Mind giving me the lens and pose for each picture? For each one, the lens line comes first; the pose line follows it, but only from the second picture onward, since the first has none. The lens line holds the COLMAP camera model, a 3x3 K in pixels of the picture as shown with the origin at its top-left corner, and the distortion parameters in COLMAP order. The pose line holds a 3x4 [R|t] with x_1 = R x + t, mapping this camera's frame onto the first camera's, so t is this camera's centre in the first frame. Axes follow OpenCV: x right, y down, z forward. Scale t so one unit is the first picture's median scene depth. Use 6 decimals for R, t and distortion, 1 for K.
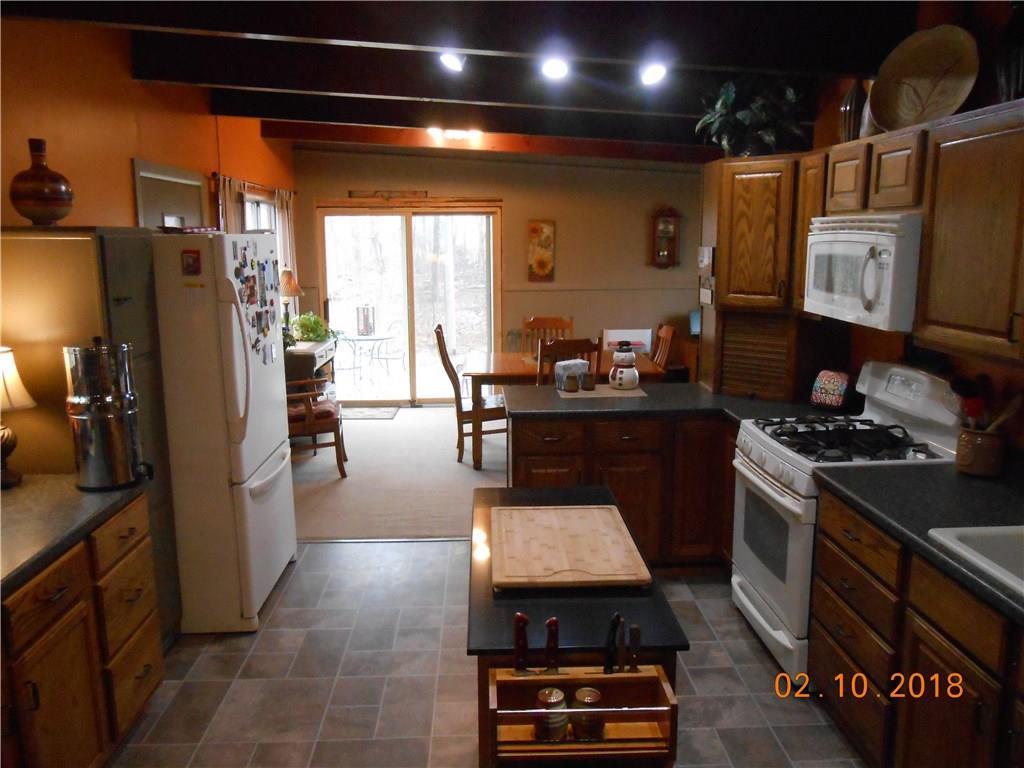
lens RADIAL K [[807.3, 0, 505.5], [0, 807.3, 381.6], [0, 0, 1]] dist [-0.006946, 0.033449]
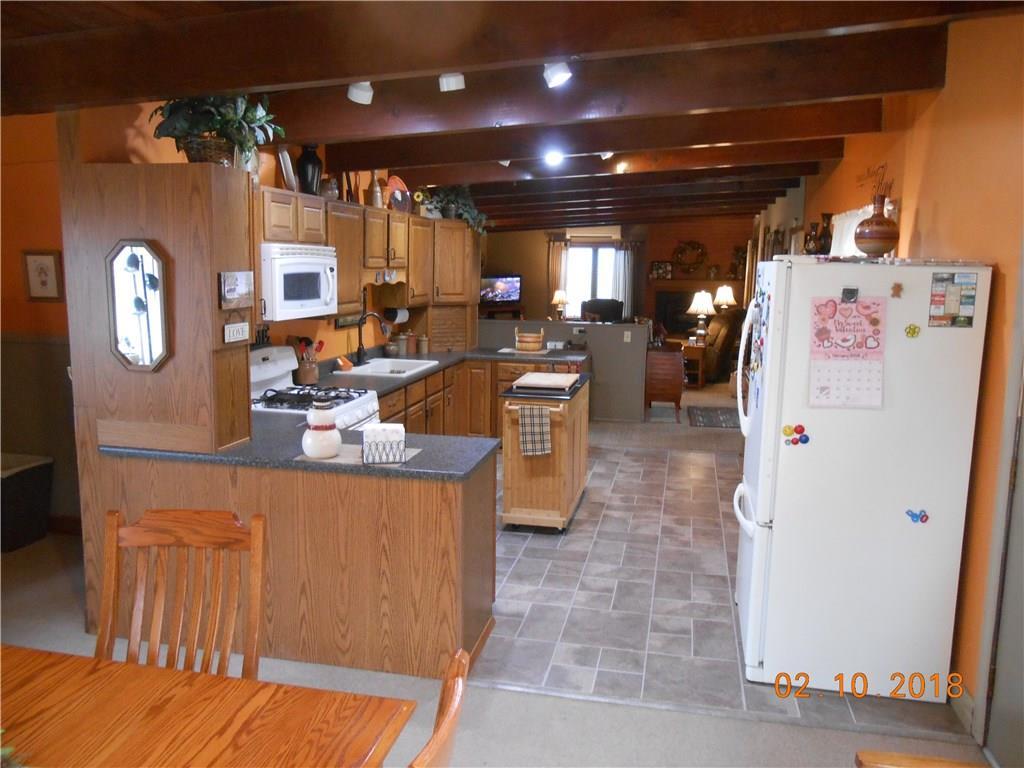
lens RADIAL K [[807.3, 0, 503.4], [0, 807.3, 383.9], [0, 0, 1]] dist [-0.006946, 0.033449]
pose [[-0.965965, -0.052398, 0.253308, -0.233735], [0.031364, 0.948318, 0.315766, -0.325909], [-0.256763, 0.312964, -0.914399, 1.809628]]
